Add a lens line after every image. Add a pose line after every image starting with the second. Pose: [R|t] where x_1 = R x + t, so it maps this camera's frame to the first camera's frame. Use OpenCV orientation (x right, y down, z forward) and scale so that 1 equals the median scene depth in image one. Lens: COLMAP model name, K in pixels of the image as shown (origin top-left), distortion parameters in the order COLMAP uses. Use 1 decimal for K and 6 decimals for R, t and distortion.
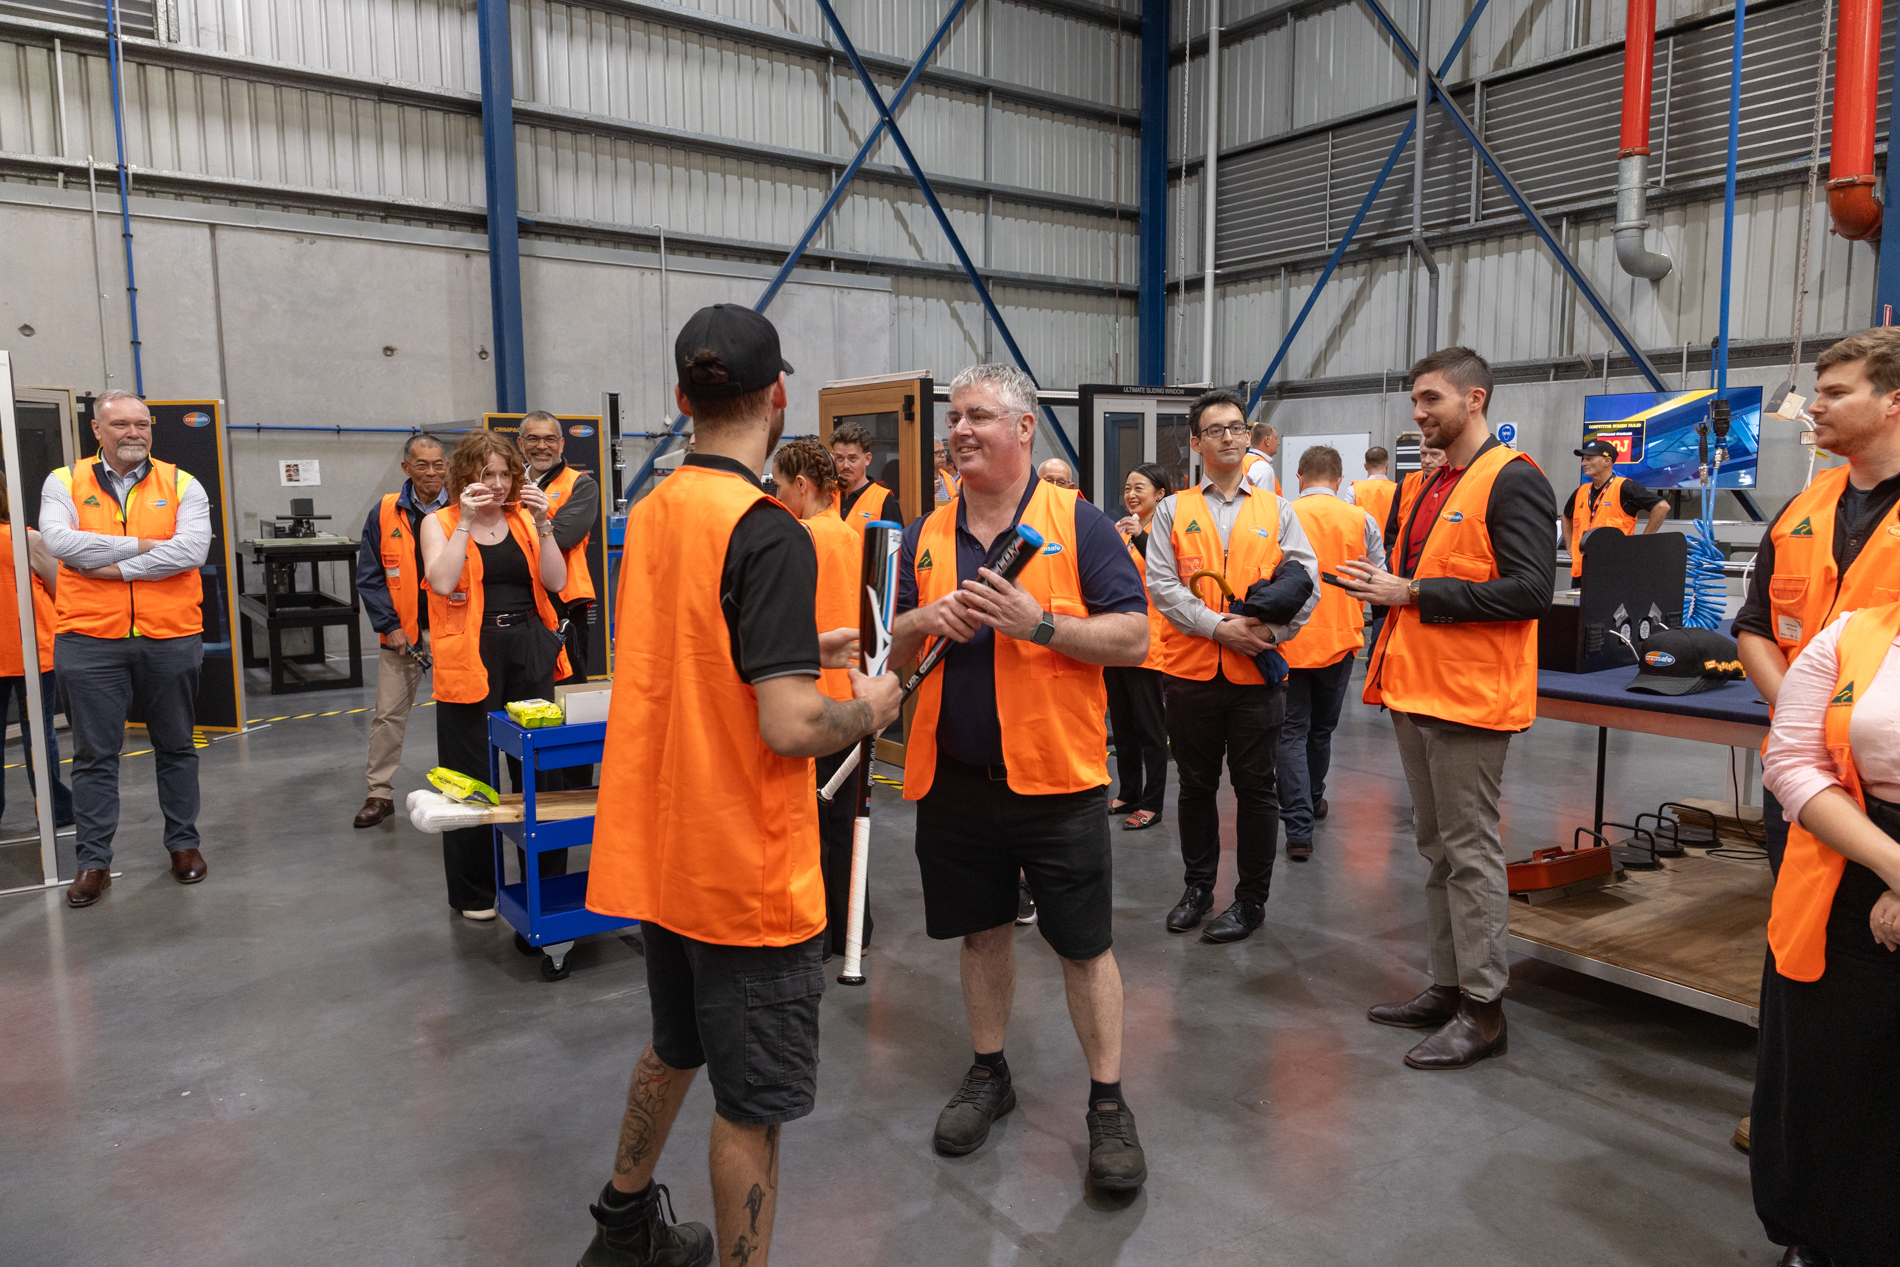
lens RADIAL K [[1262.3, 0, 950.7], [0, 1262.3, 603.6], [0, 0, 1]] dist [0.021815, -0.002295]
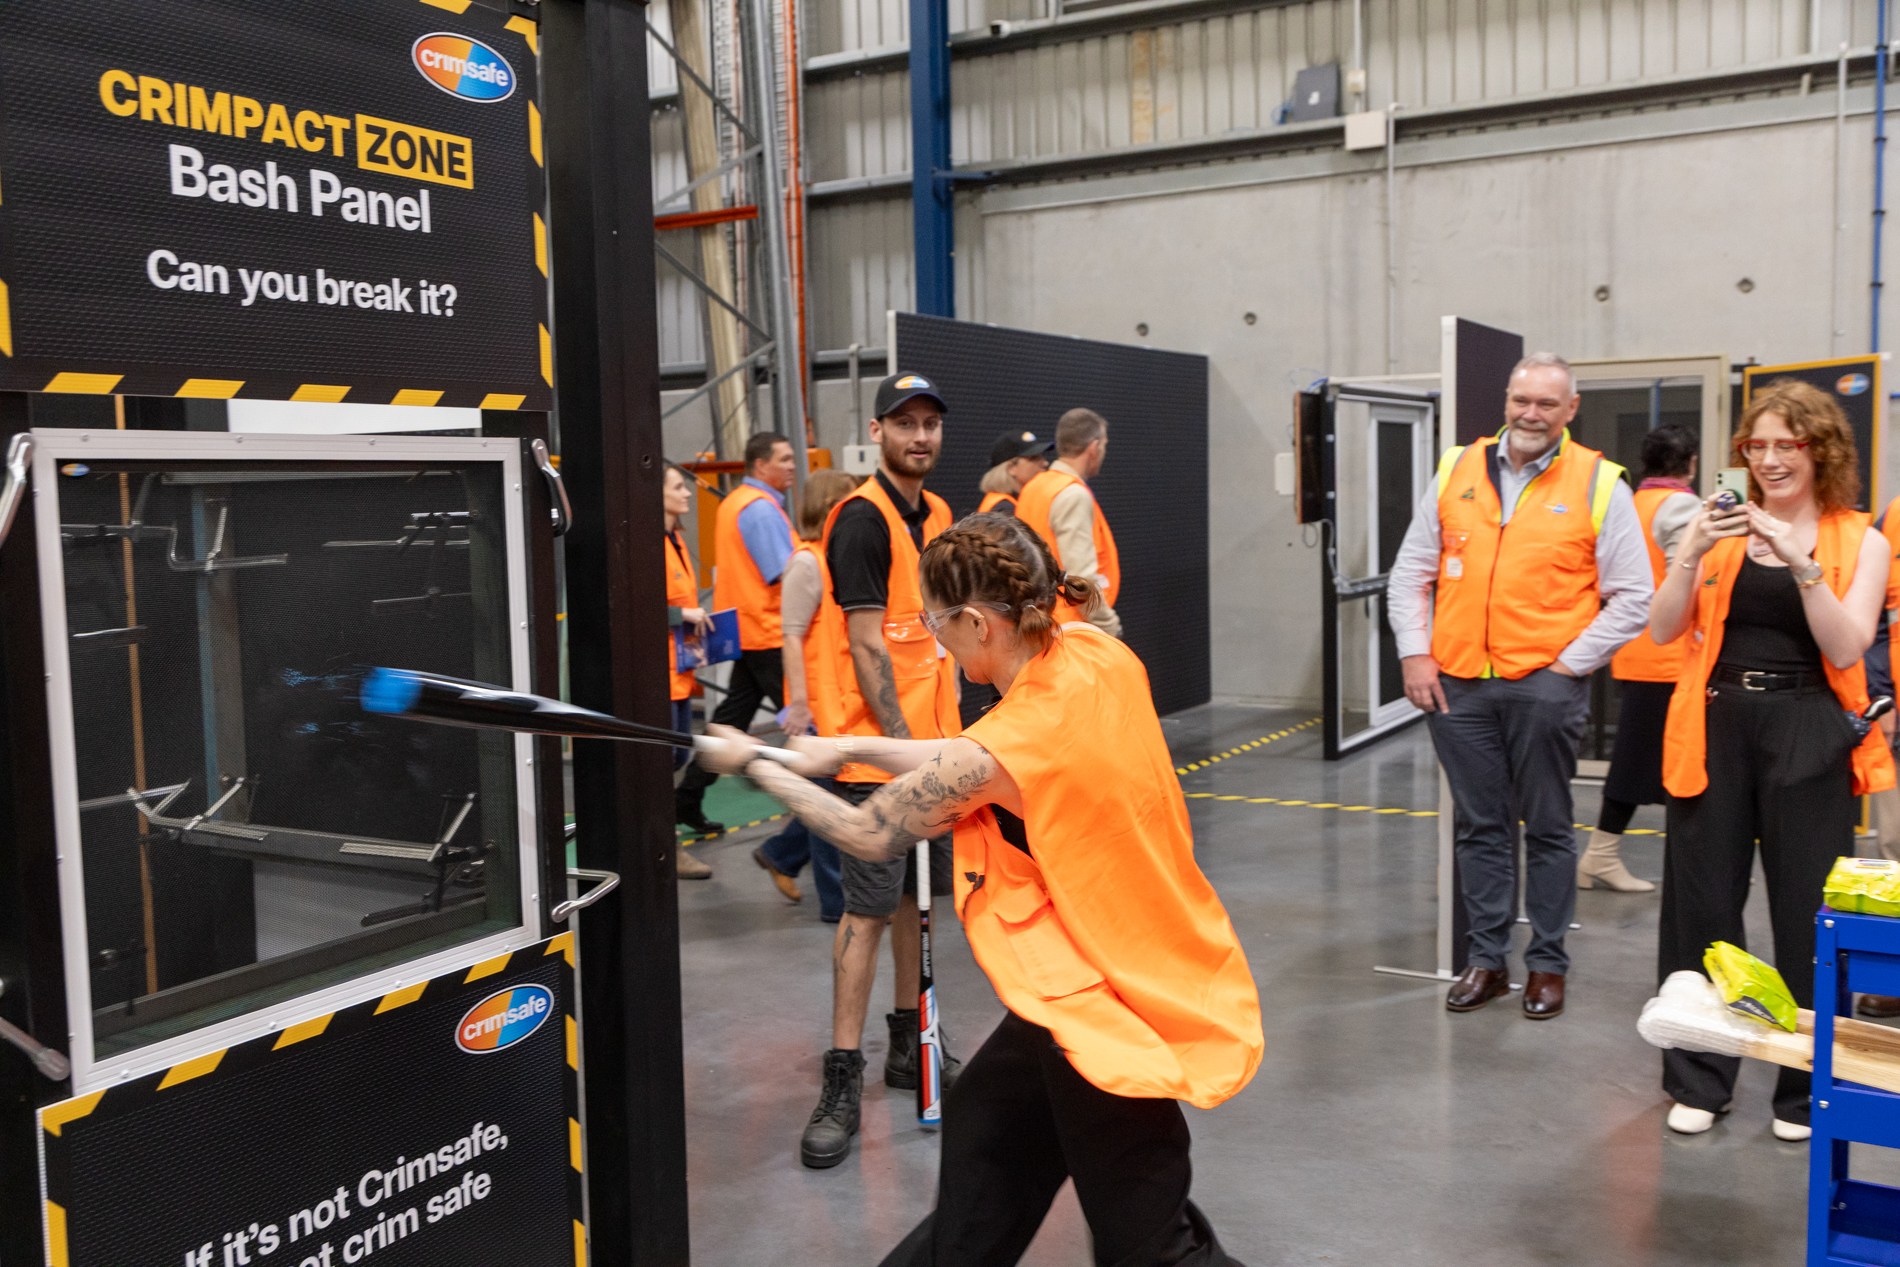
lens RADIAL K [[1712.4, 0, 952.4], [0, 1712.4, 600.2], [0, 0, 1]] dist [0.010954, -0.022737]
pose [[0.353094, 0.057033, -0.933848, 0.122668], [-0.079264, 0.996375, 0.030882, -0.015672], [0.932224, 0.063117, 0.356335, 0.204249]]
